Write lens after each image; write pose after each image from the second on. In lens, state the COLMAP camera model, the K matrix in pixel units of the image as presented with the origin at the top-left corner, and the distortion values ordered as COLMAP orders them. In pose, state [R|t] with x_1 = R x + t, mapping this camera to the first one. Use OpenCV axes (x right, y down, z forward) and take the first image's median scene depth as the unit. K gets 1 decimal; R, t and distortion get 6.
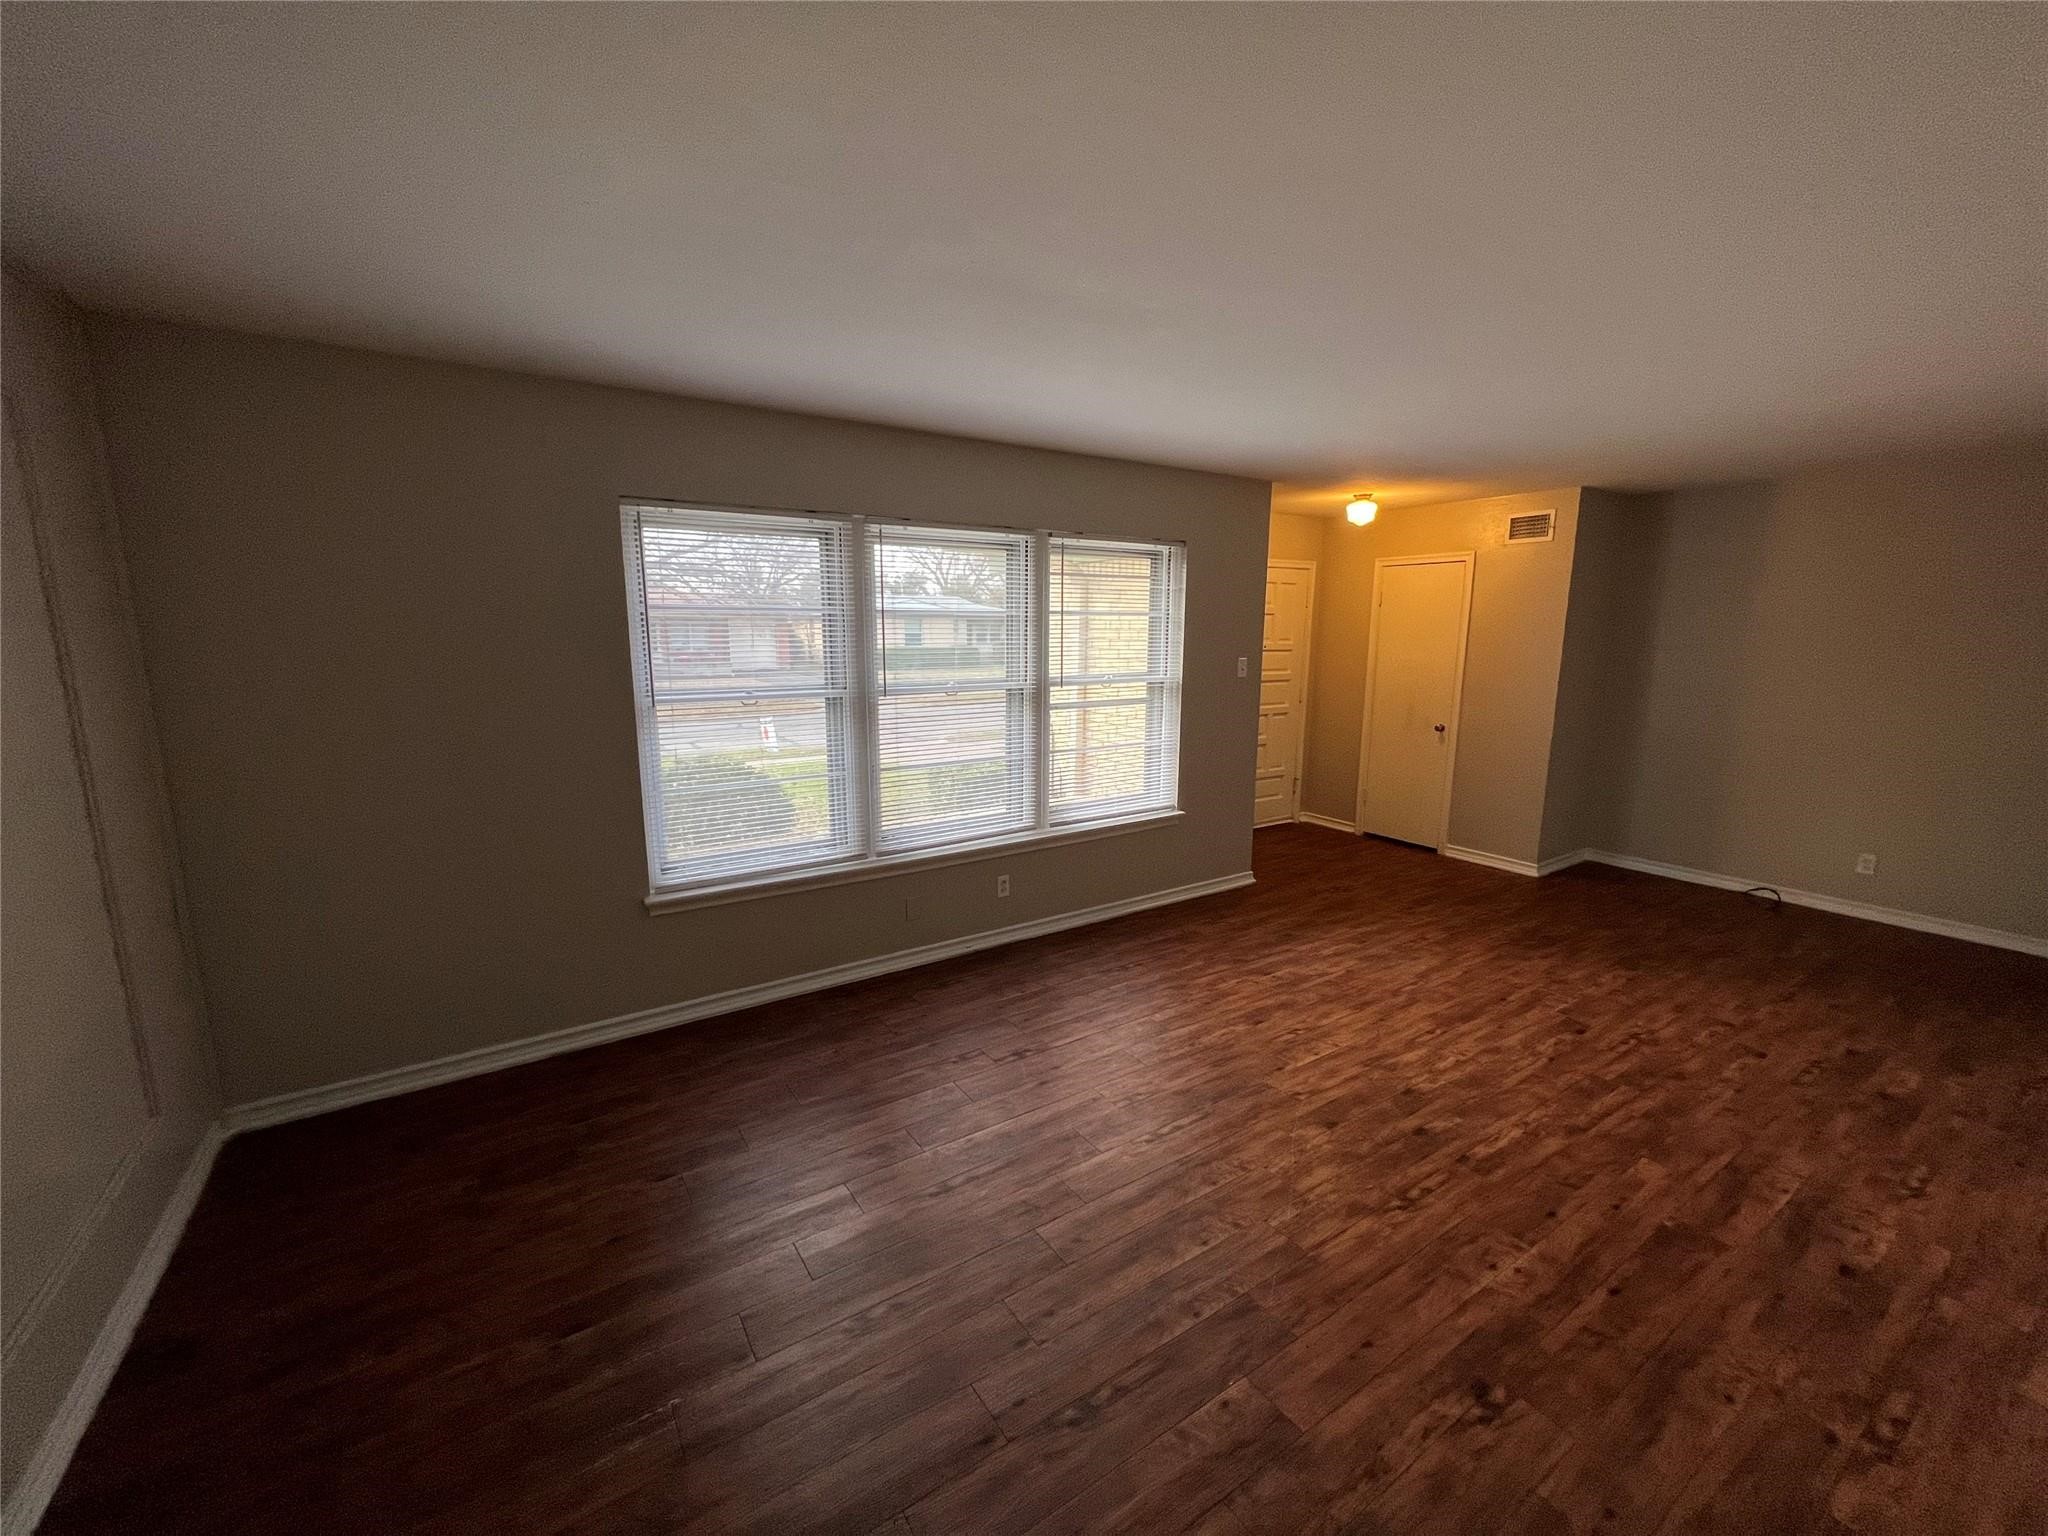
lens RADIAL K [[812.3, 0, 1007.6], [0, 812.3, 777.3], [0, 0, 1]] dist [-0.000196, 0.000102]
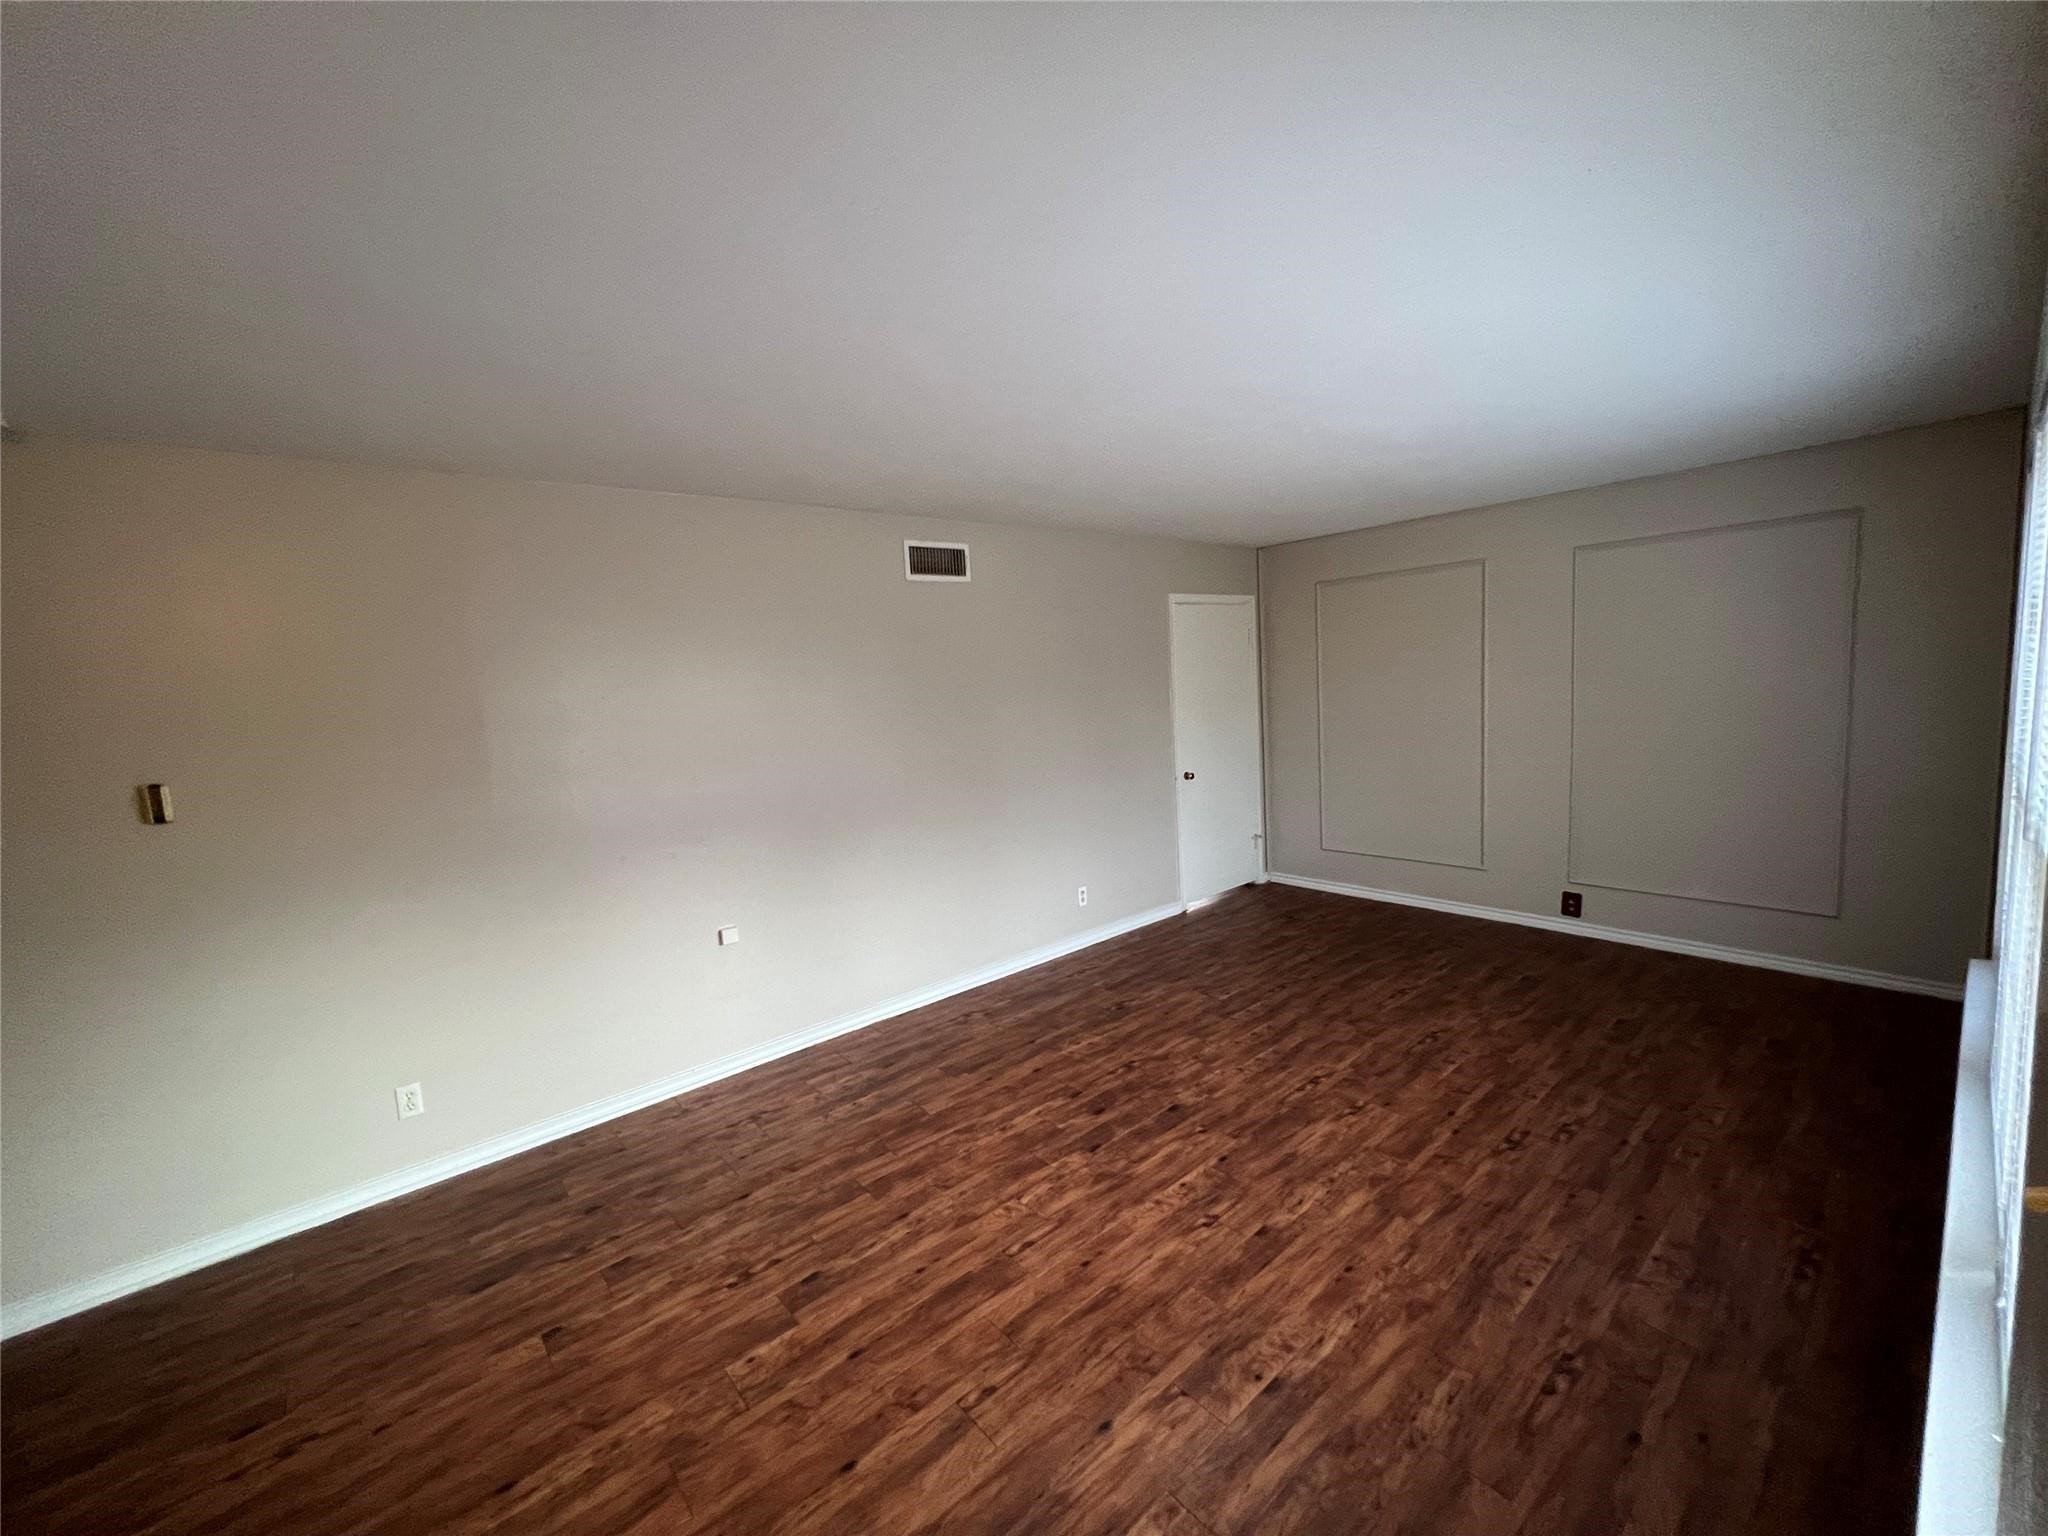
lens RADIAL K [[828.3, 0, 1015.3], [0, 828.3, 766.1], [0, 0, 1]] dist [0.001569, 0.000199]
pose [[-0.989349, 0.071011, -0.127063, 0.643622], [0.032309, 0.958285, 0.283984, -0.321468], [0.141929, 0.276854, -0.950373, 1.706240]]
